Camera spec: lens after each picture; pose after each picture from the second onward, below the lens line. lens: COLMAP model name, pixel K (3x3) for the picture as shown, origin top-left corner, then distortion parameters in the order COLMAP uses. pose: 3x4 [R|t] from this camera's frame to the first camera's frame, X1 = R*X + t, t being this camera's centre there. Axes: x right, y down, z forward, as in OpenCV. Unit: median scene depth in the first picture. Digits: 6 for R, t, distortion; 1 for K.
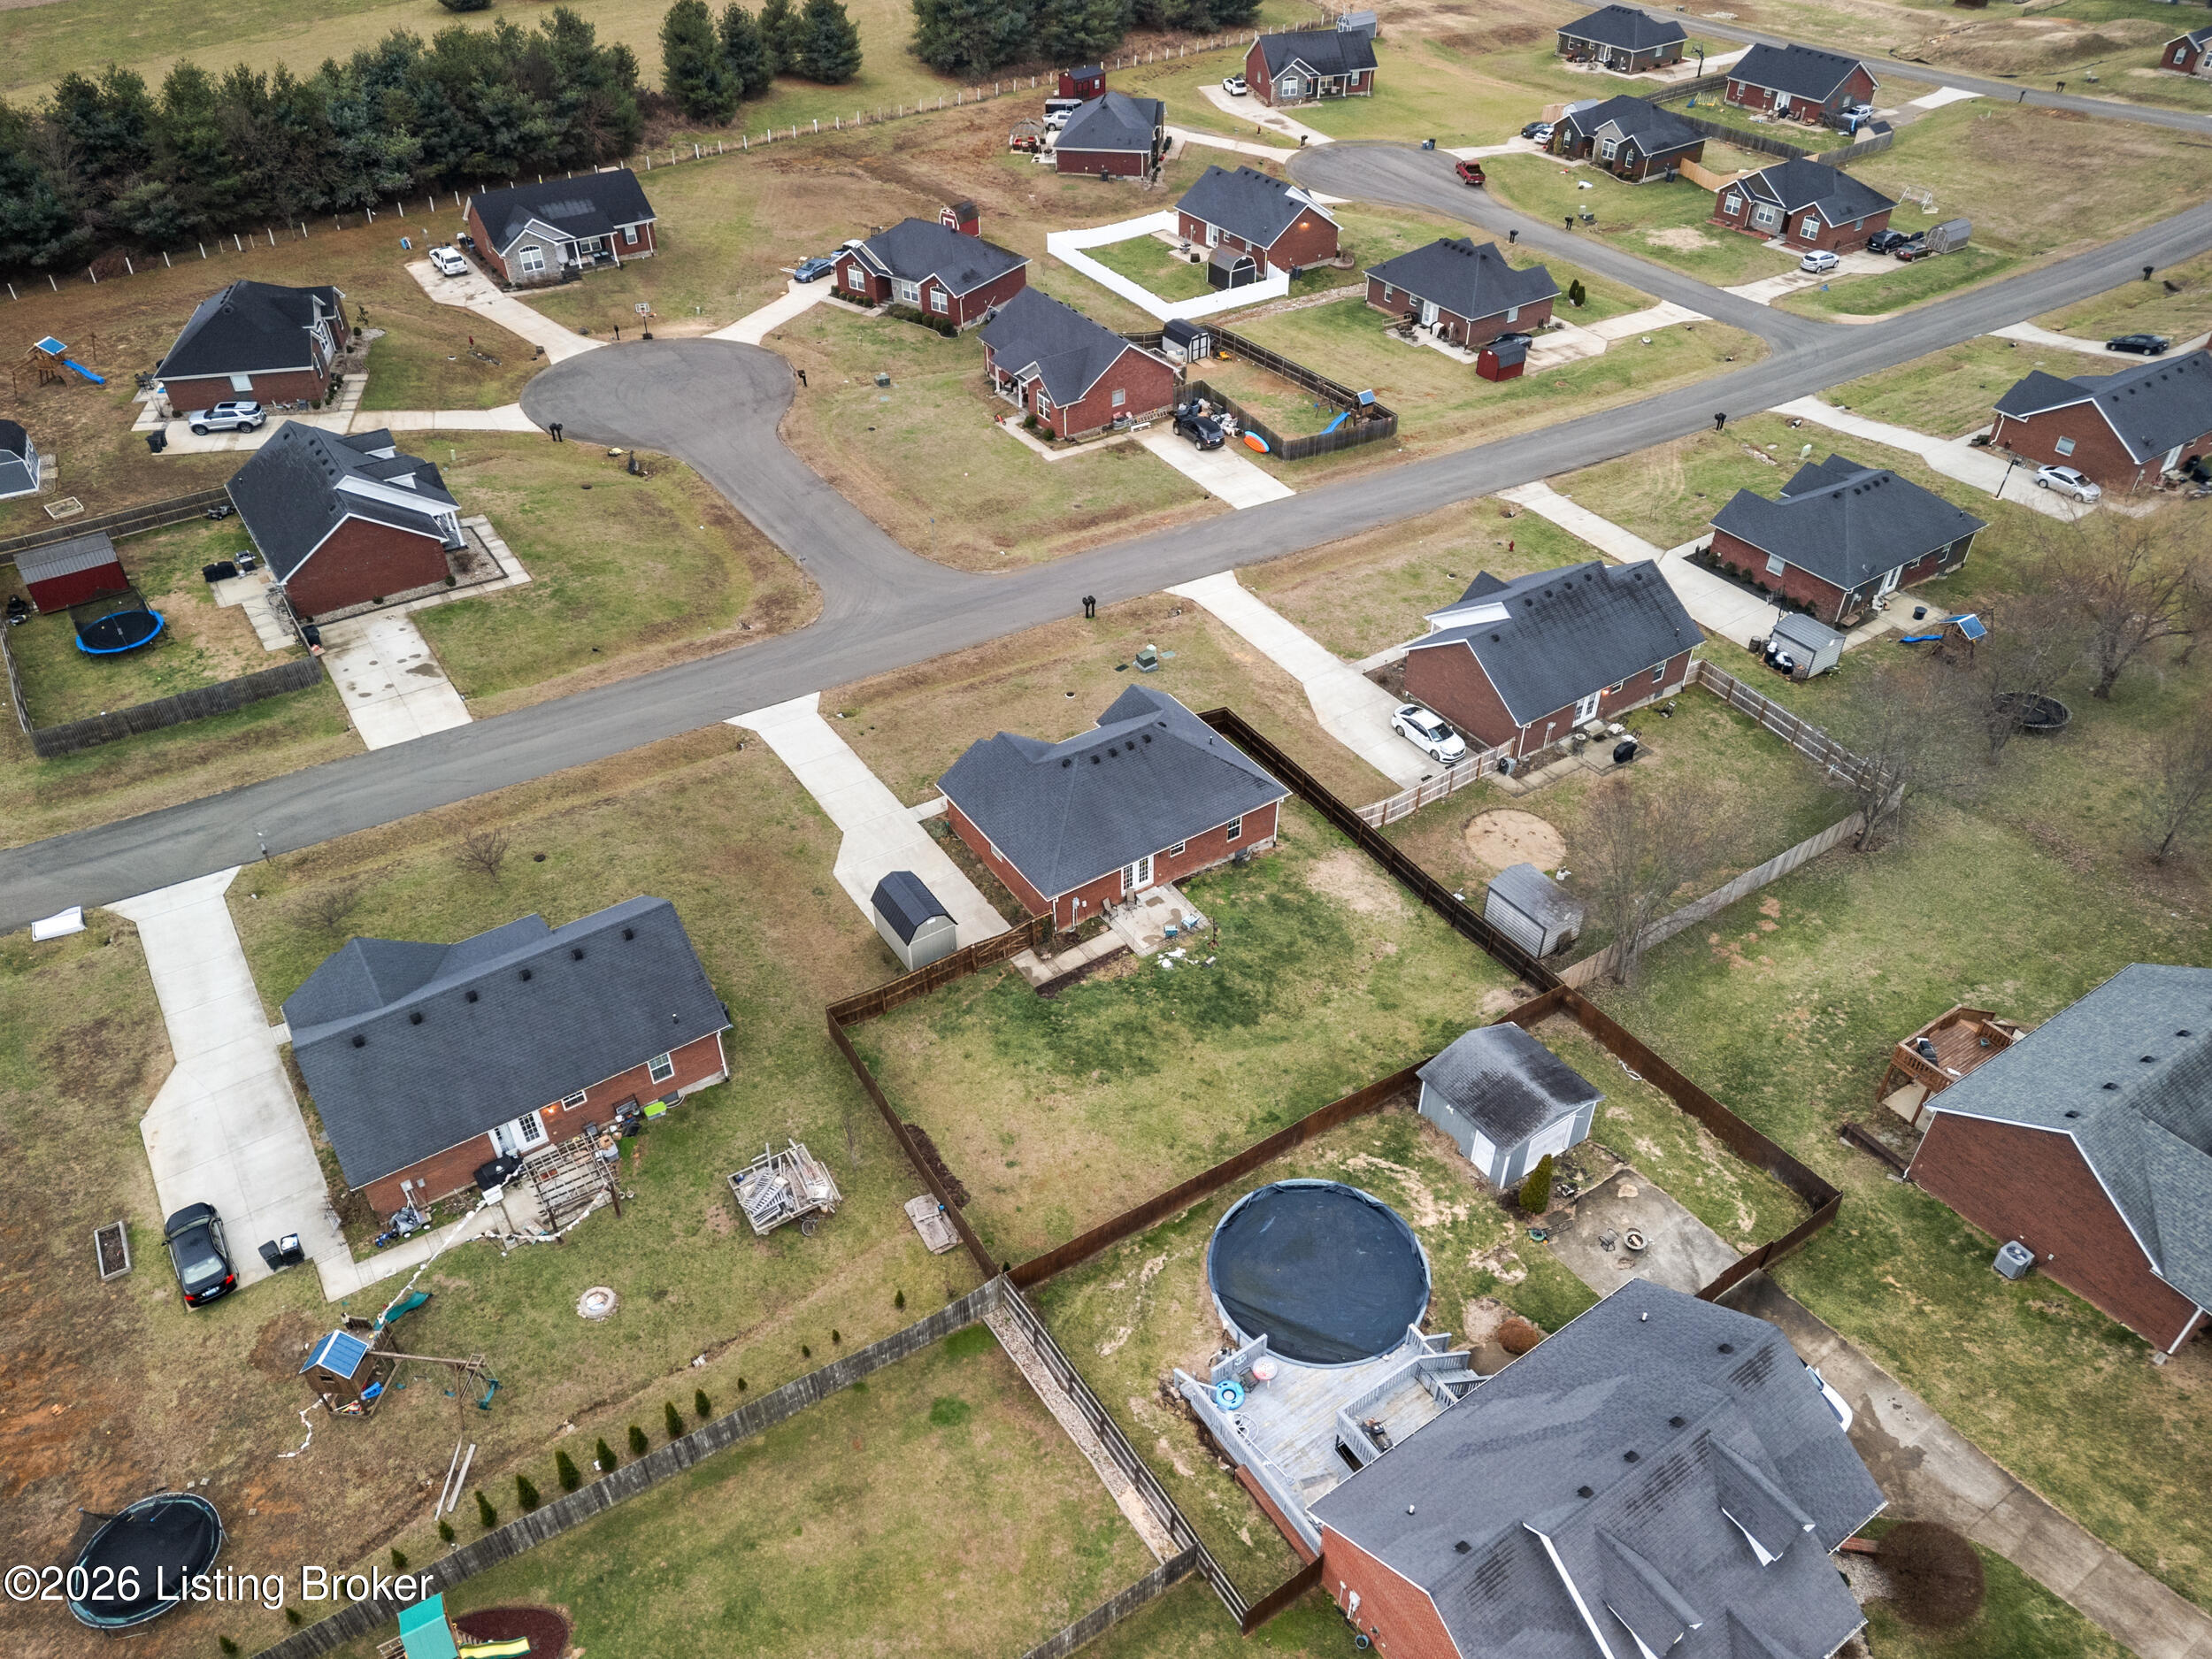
lens RADIAL K [[1563.2, 0, 1093.3], [0, 1563.2, 828.2], [0, 0, 1]] dist [0.081563, -0.081599]
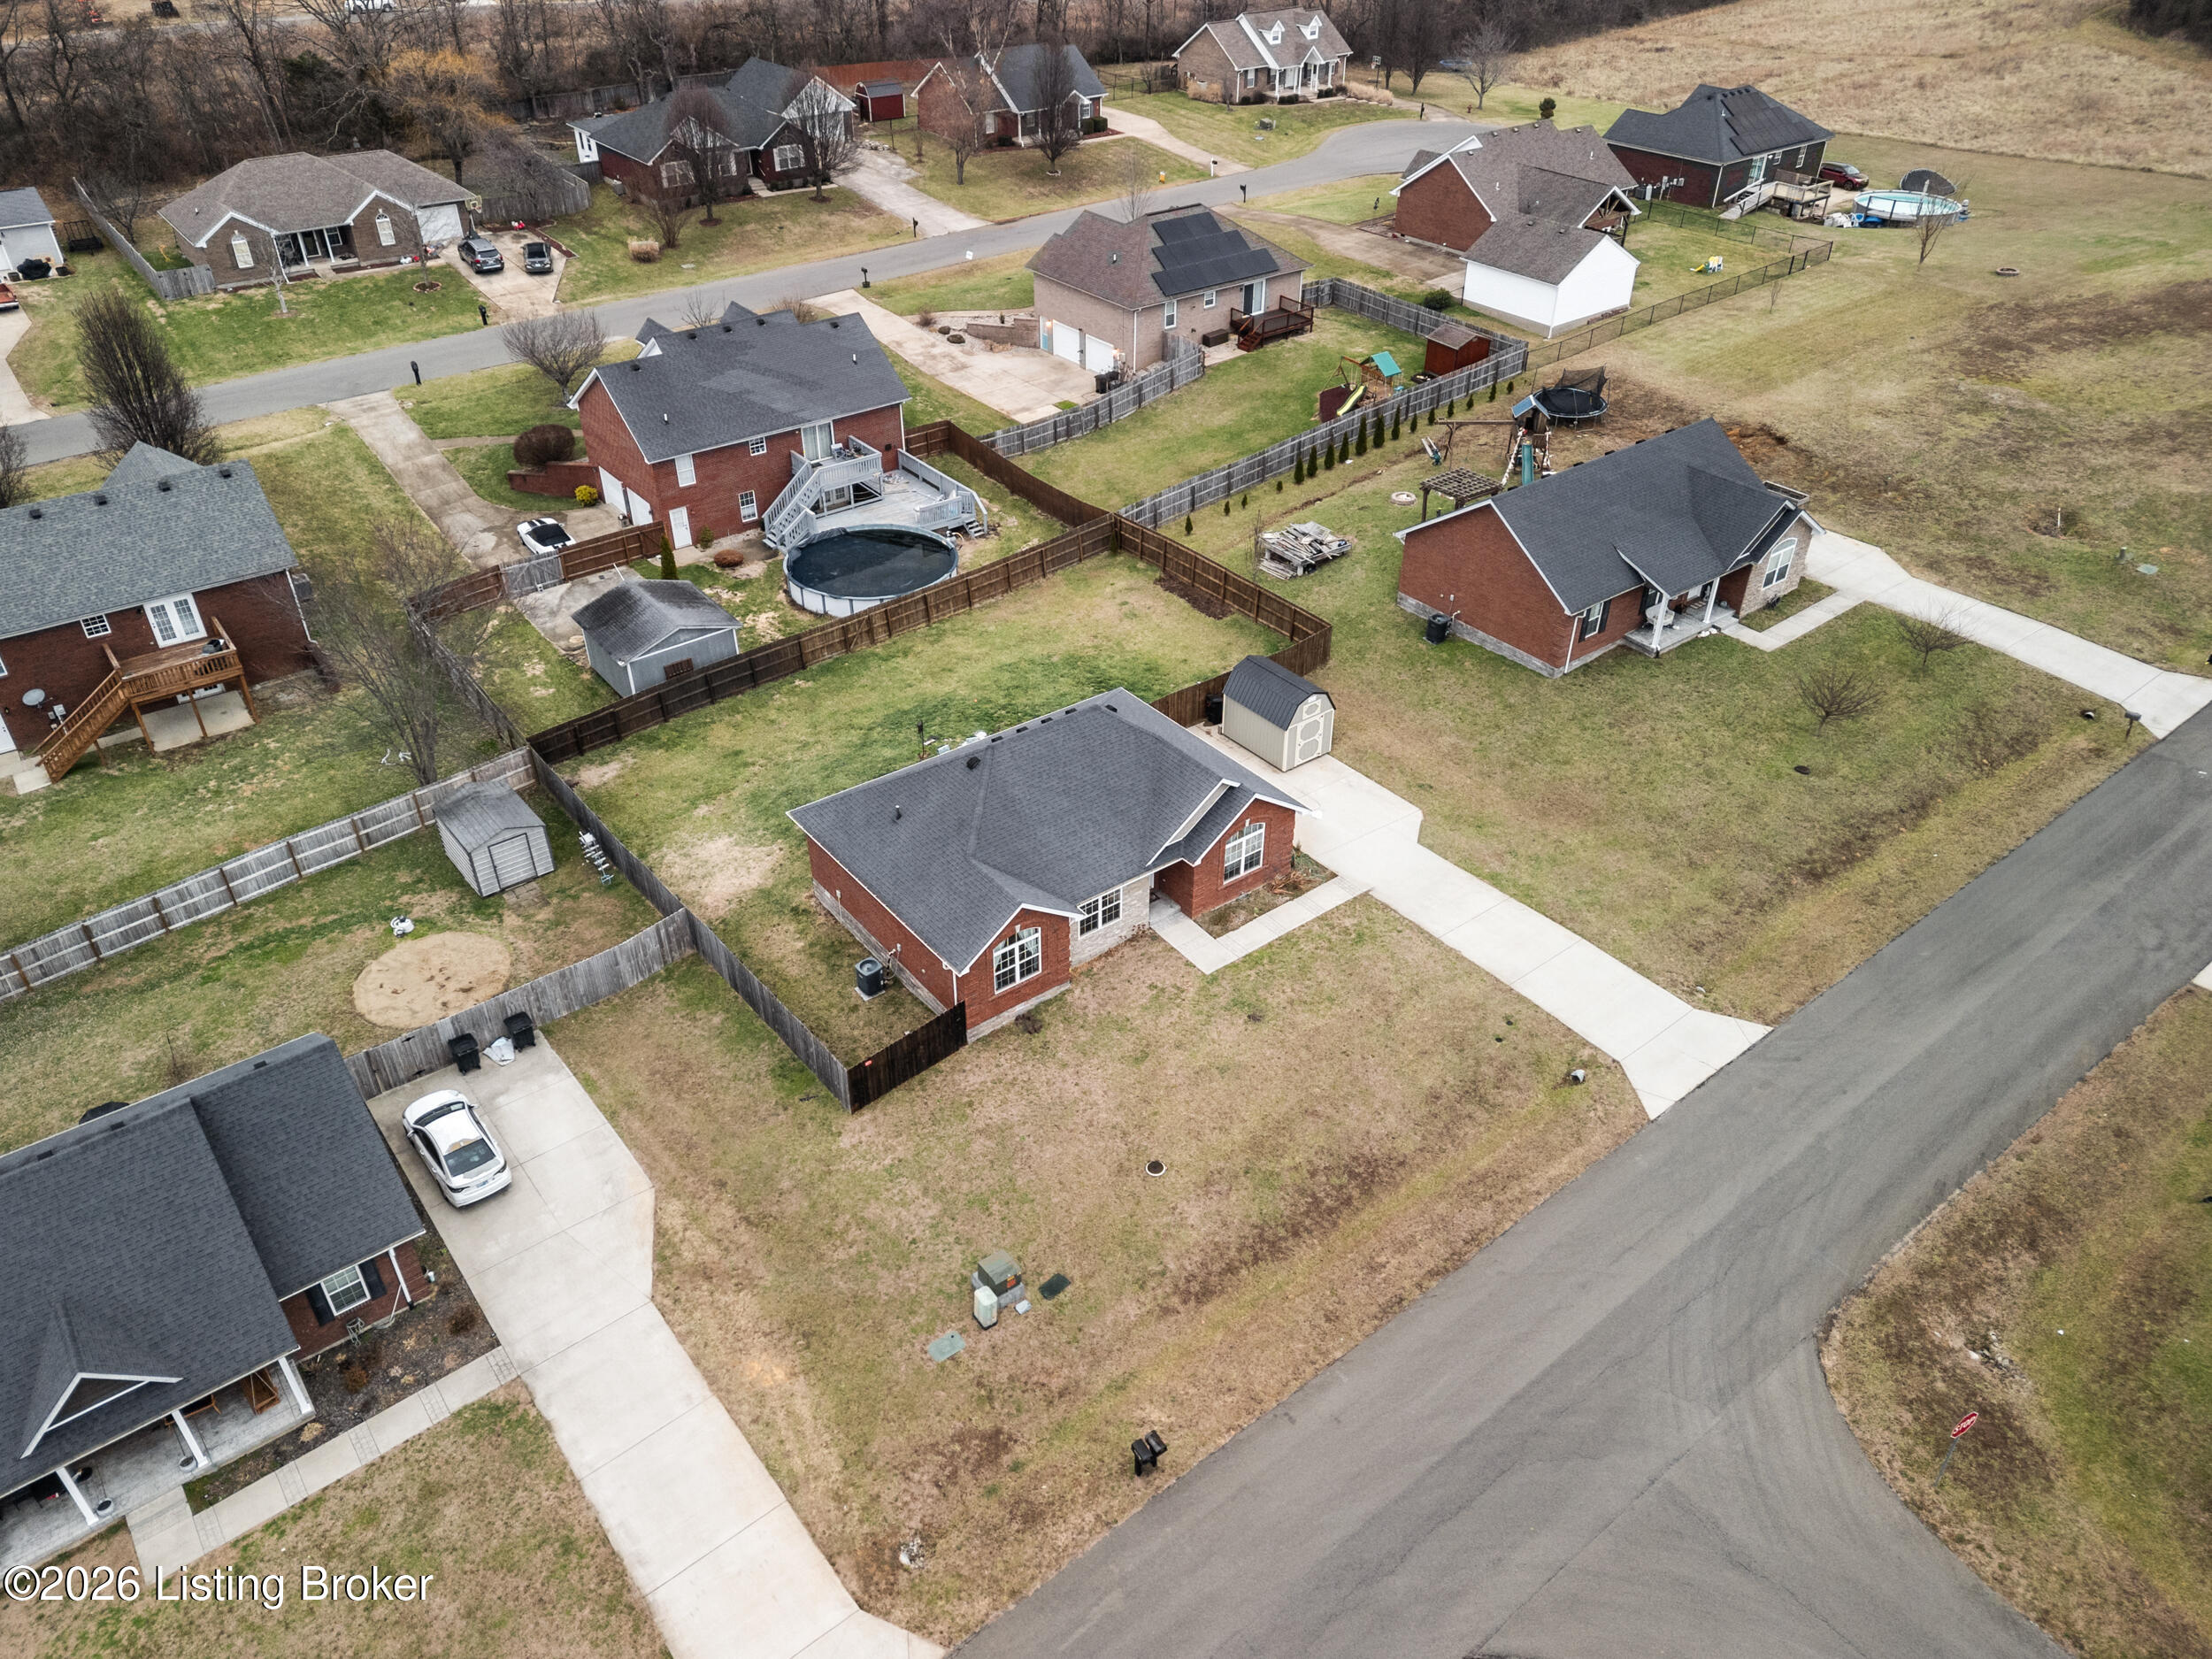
lens RADIAL K [[1563.2, 0, 1093.3], [0, 1563.2, 828.2], [0, 0, 1]] dist [0.081563, -0.081599]
pose [[-0.997758, 0.045197, -0.049365, 0.025025], [-0.035129, 0.274162, 0.961042, -0.617272], [0.056970, 0.960621, -0.271960, 1.083278]]
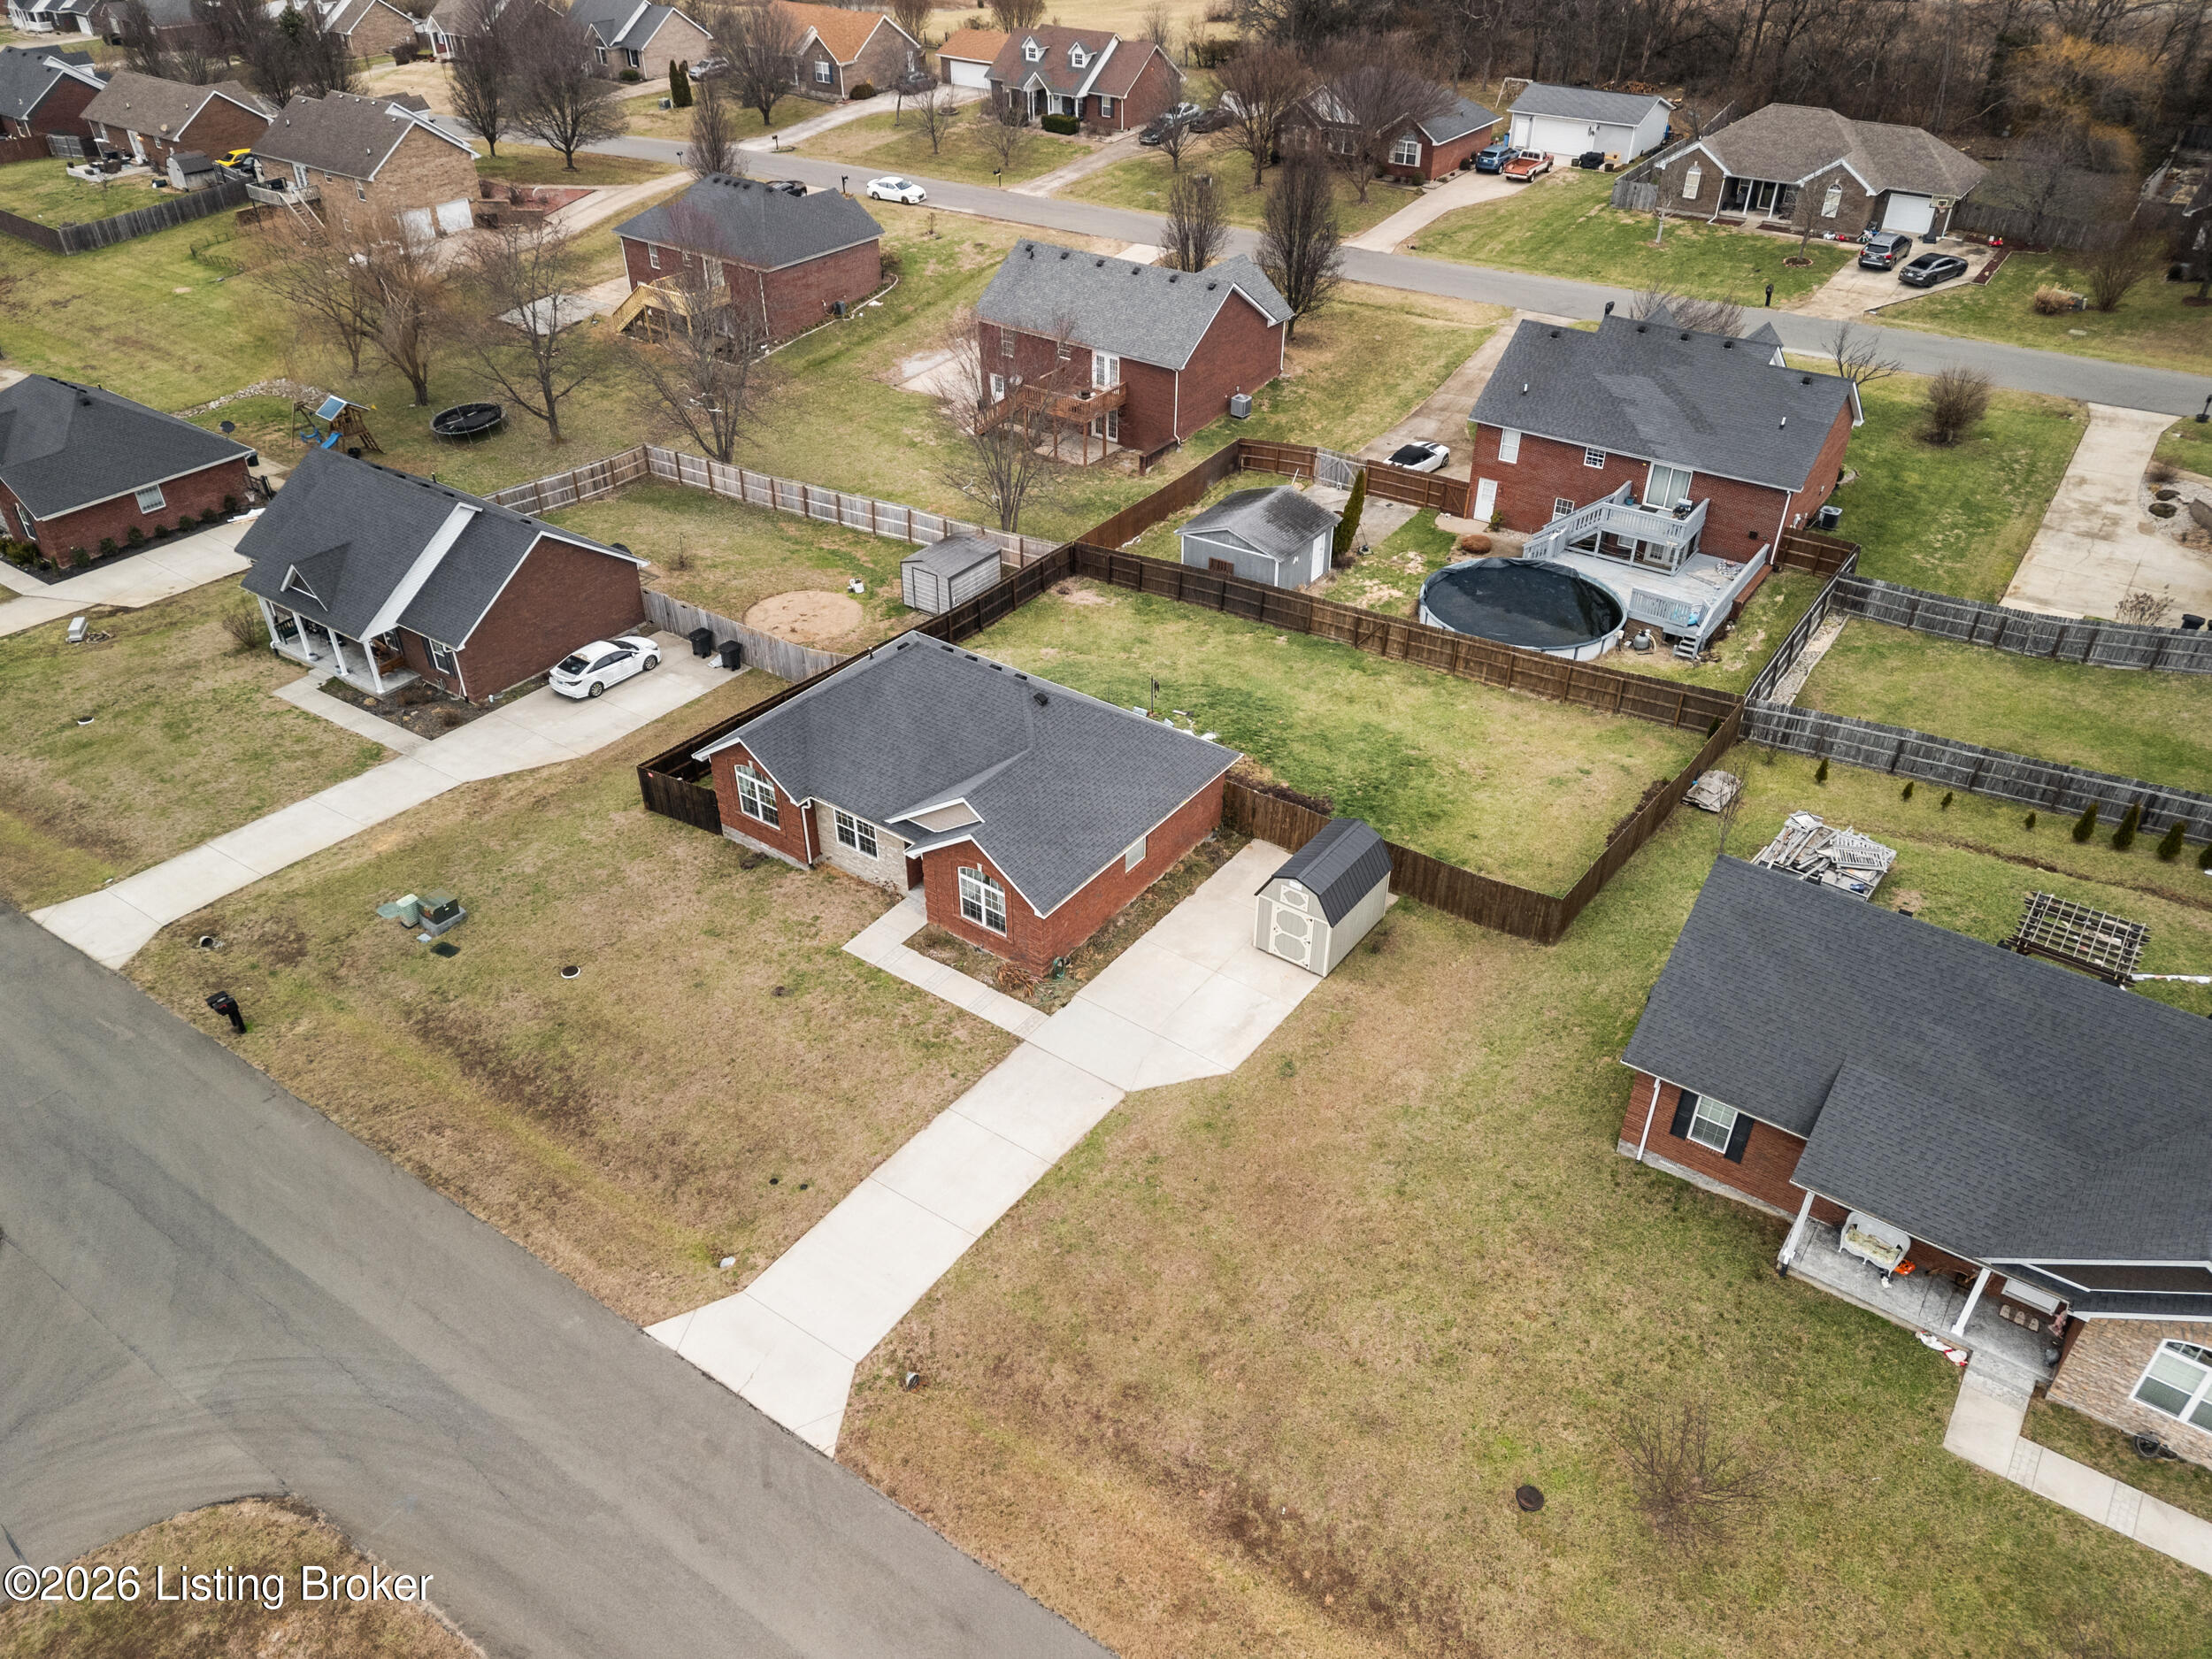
lens RADIAL K [[1563.2, 0, 1093.3], [0, 1563.2, 828.2], [0, 0, 1]] dist [0.081563, -0.081599]
pose [[-0.350272, -0.529475, 0.772636, -0.475562], [0.594263, 0.511983, 0.620261, -0.347190], [-0.723989, 0.676409, 0.135314, 0.812640]]
